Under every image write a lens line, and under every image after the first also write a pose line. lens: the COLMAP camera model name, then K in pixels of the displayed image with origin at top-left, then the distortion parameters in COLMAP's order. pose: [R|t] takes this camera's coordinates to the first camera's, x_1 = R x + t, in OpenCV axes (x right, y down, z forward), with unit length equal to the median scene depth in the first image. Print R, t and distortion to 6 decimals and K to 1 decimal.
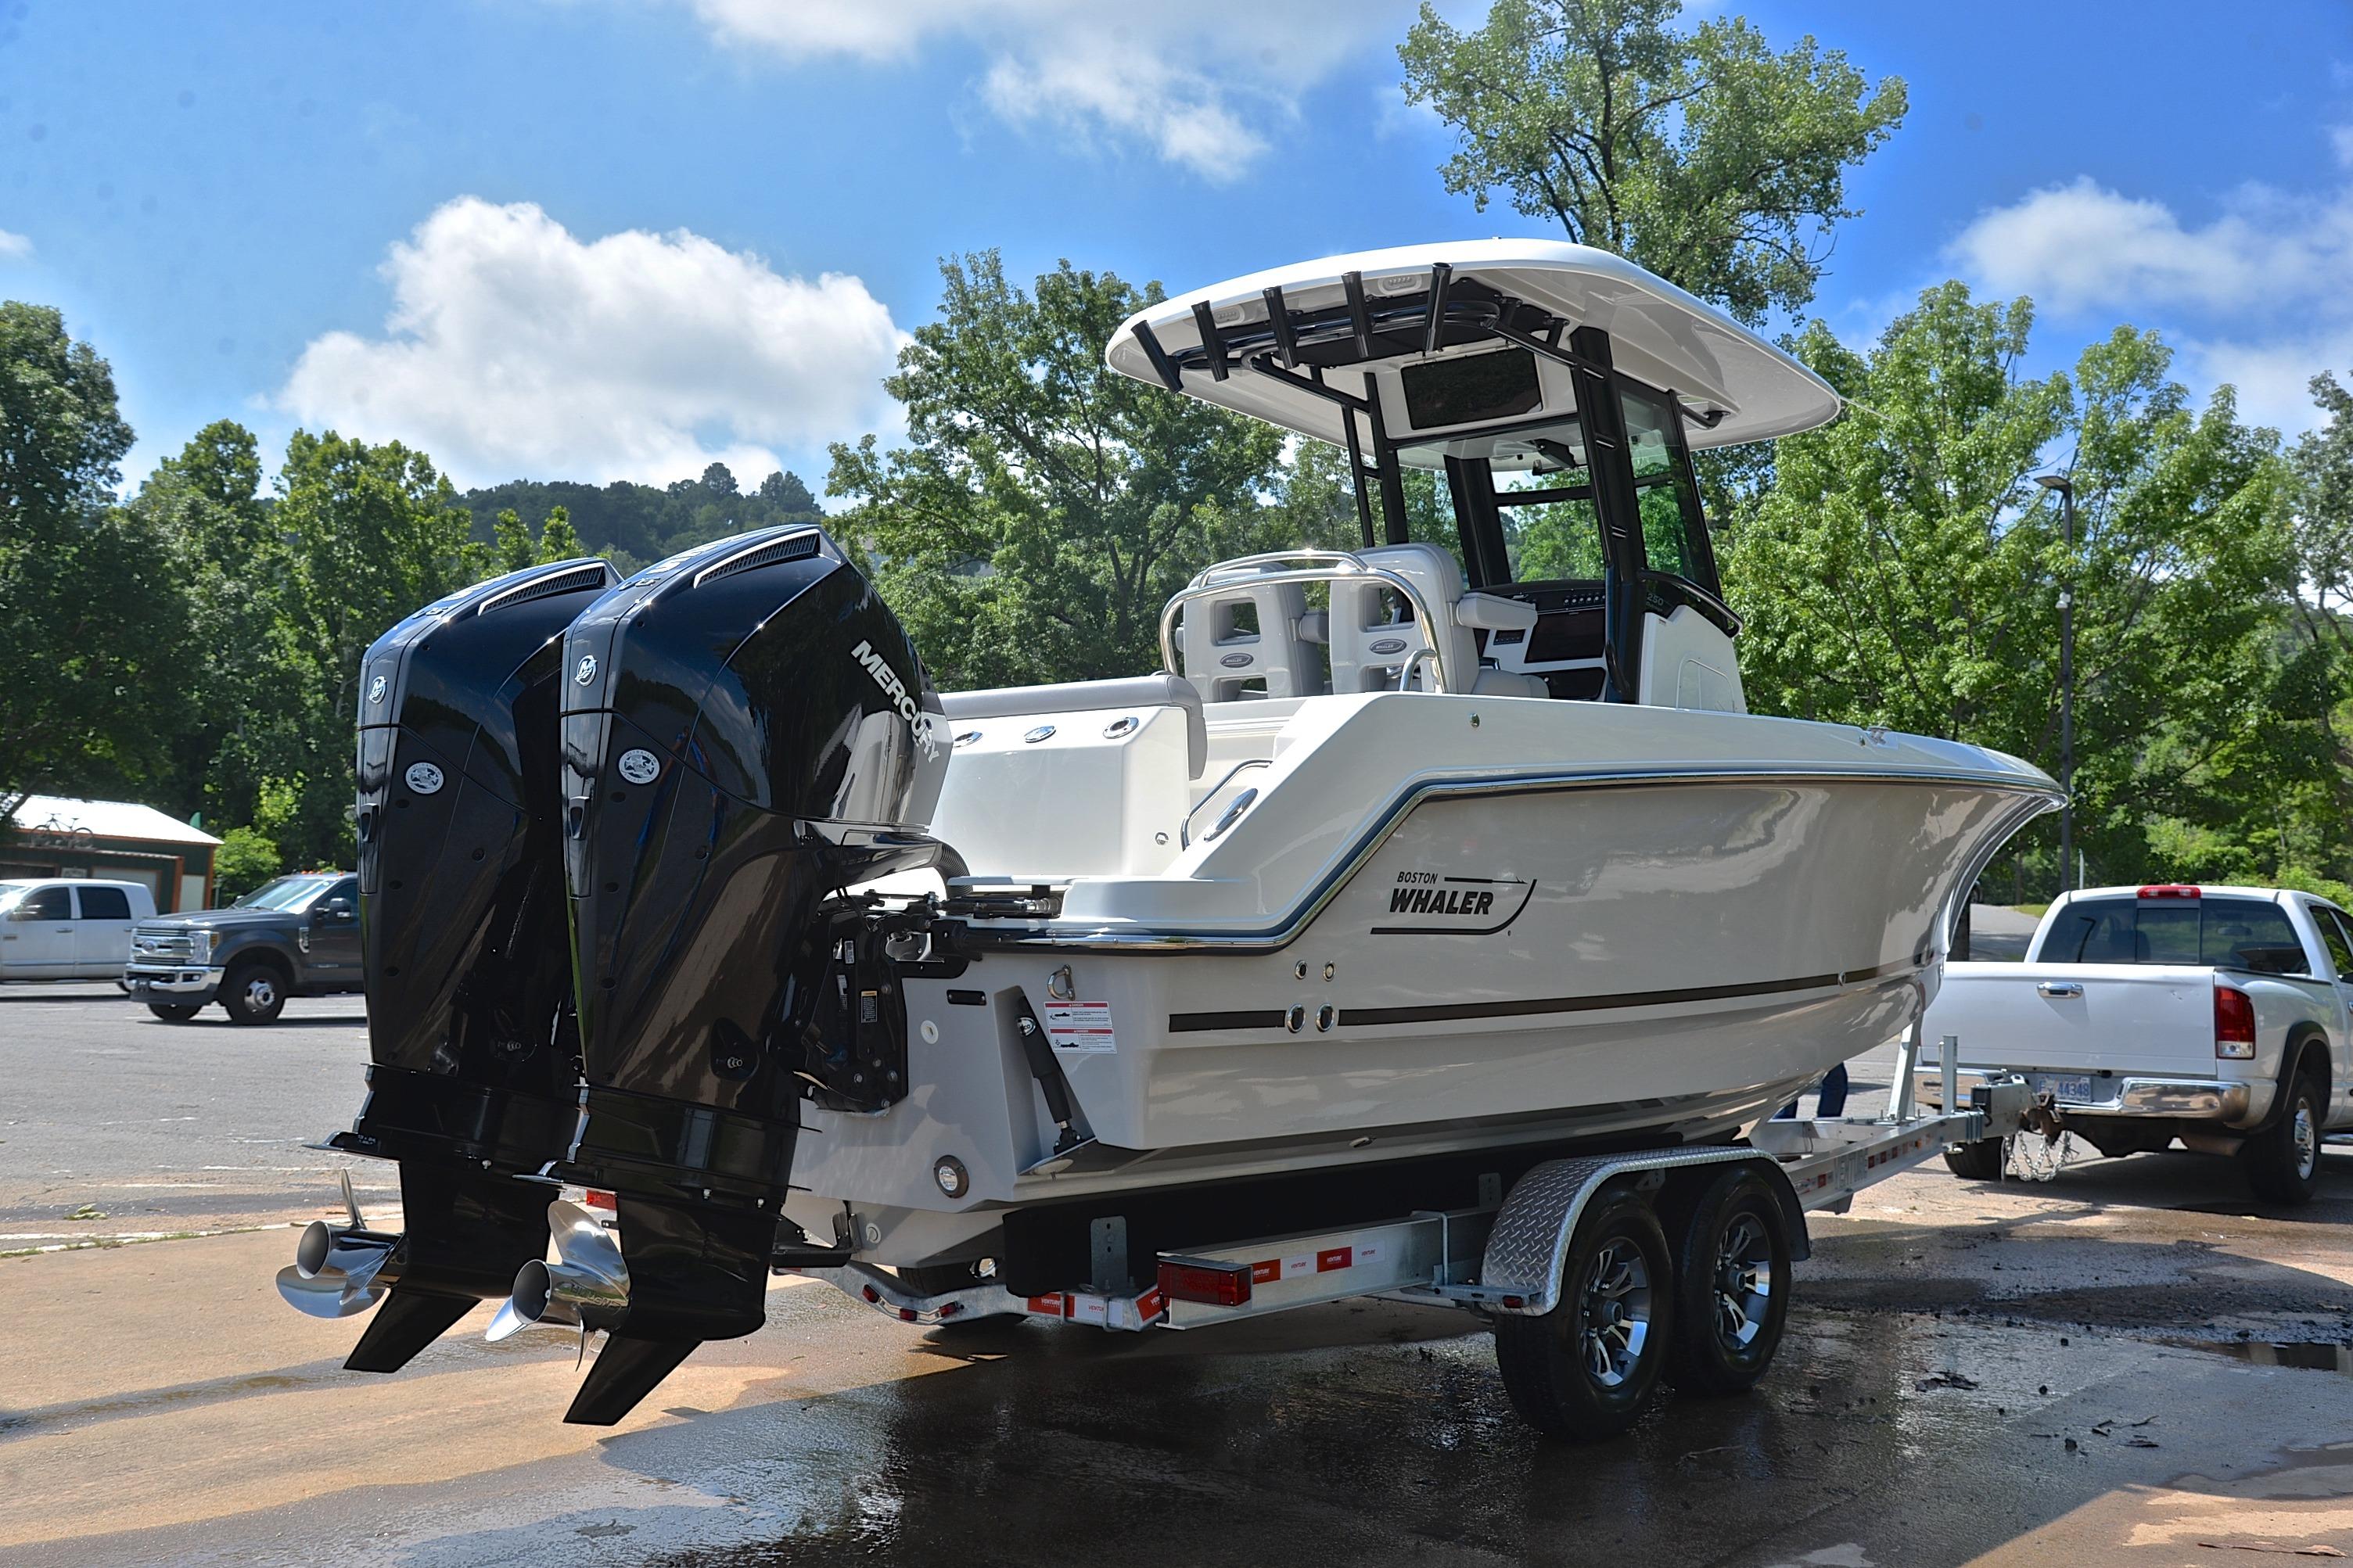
lens RADIAL K [[2273.7, 0, 1172.6], [0, 2273.7, 798.6], [0, 0, 1]] dist [0.012134, 0.000000]
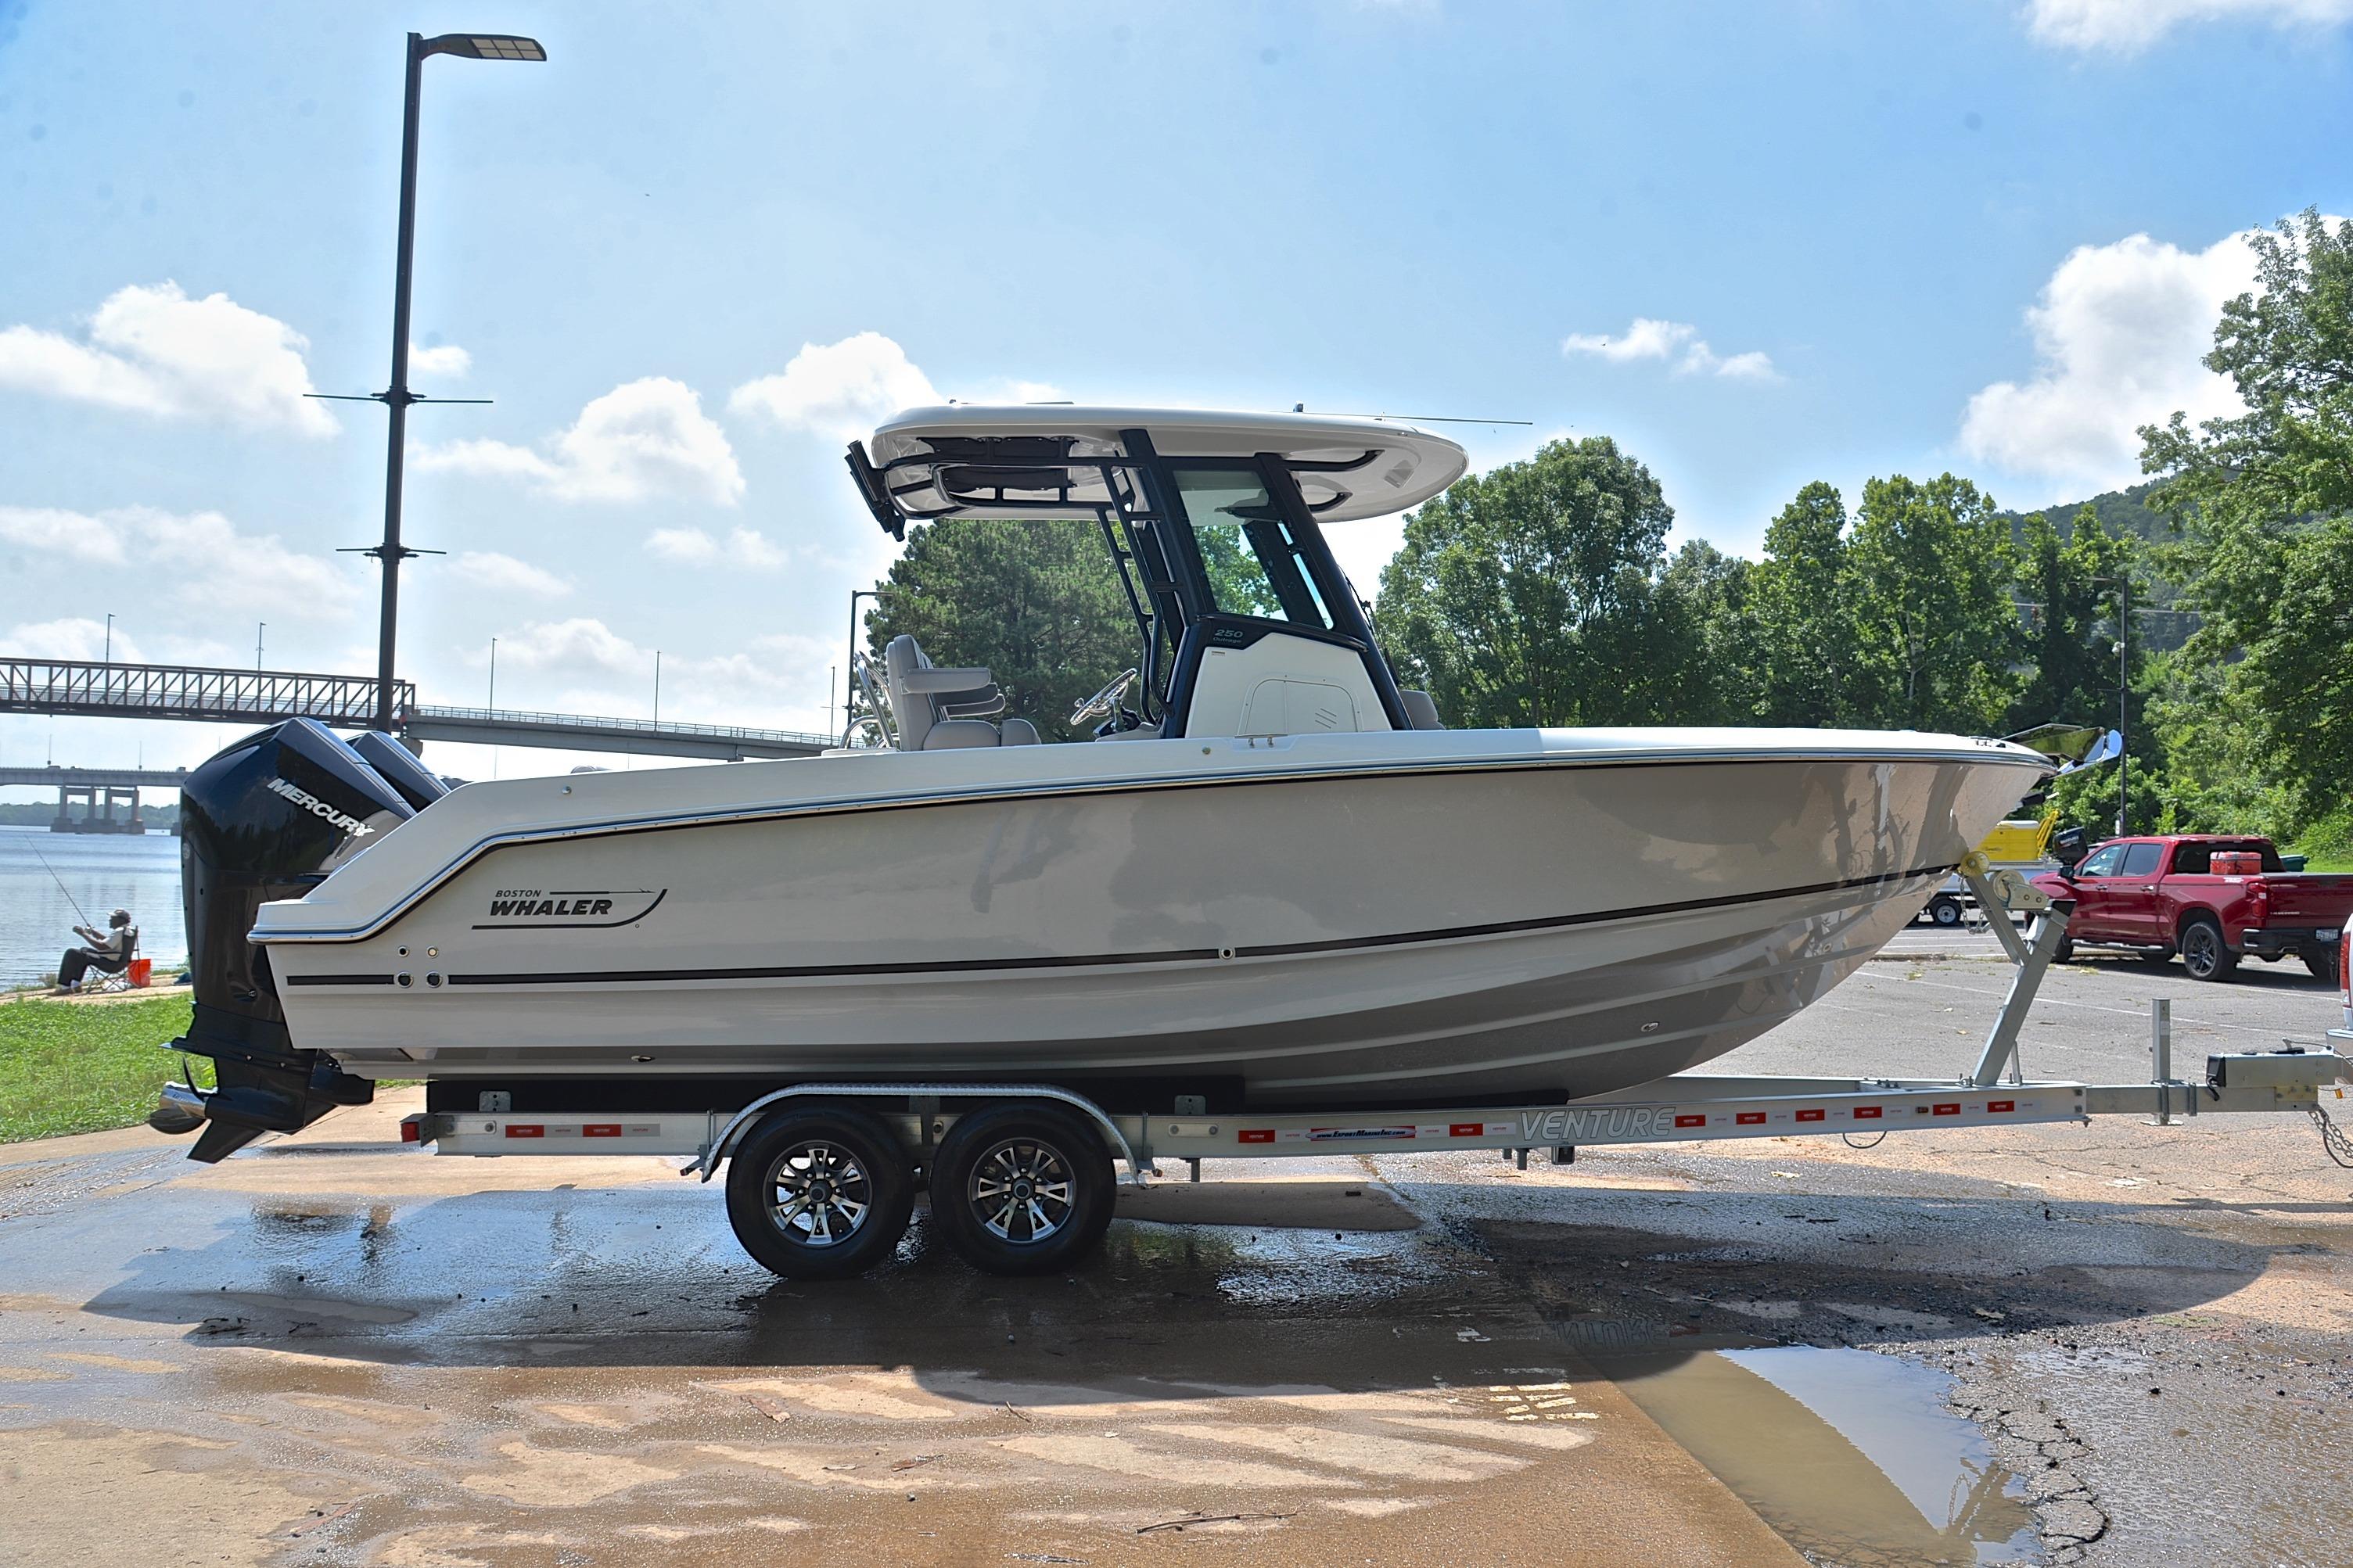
lens RADIAL K [[1757.4, 0, 1165.3], [0, 1757.4, 785.2], [0, 0, 1]] dist [-0.014956, -0.002304]
pose [[0.640218, -0.049792, -0.766578, 0.186576], [0.061913, 0.997995, -0.013116, 0.000432], [0.765695, -0.039064, 0.642017, 0.077169]]
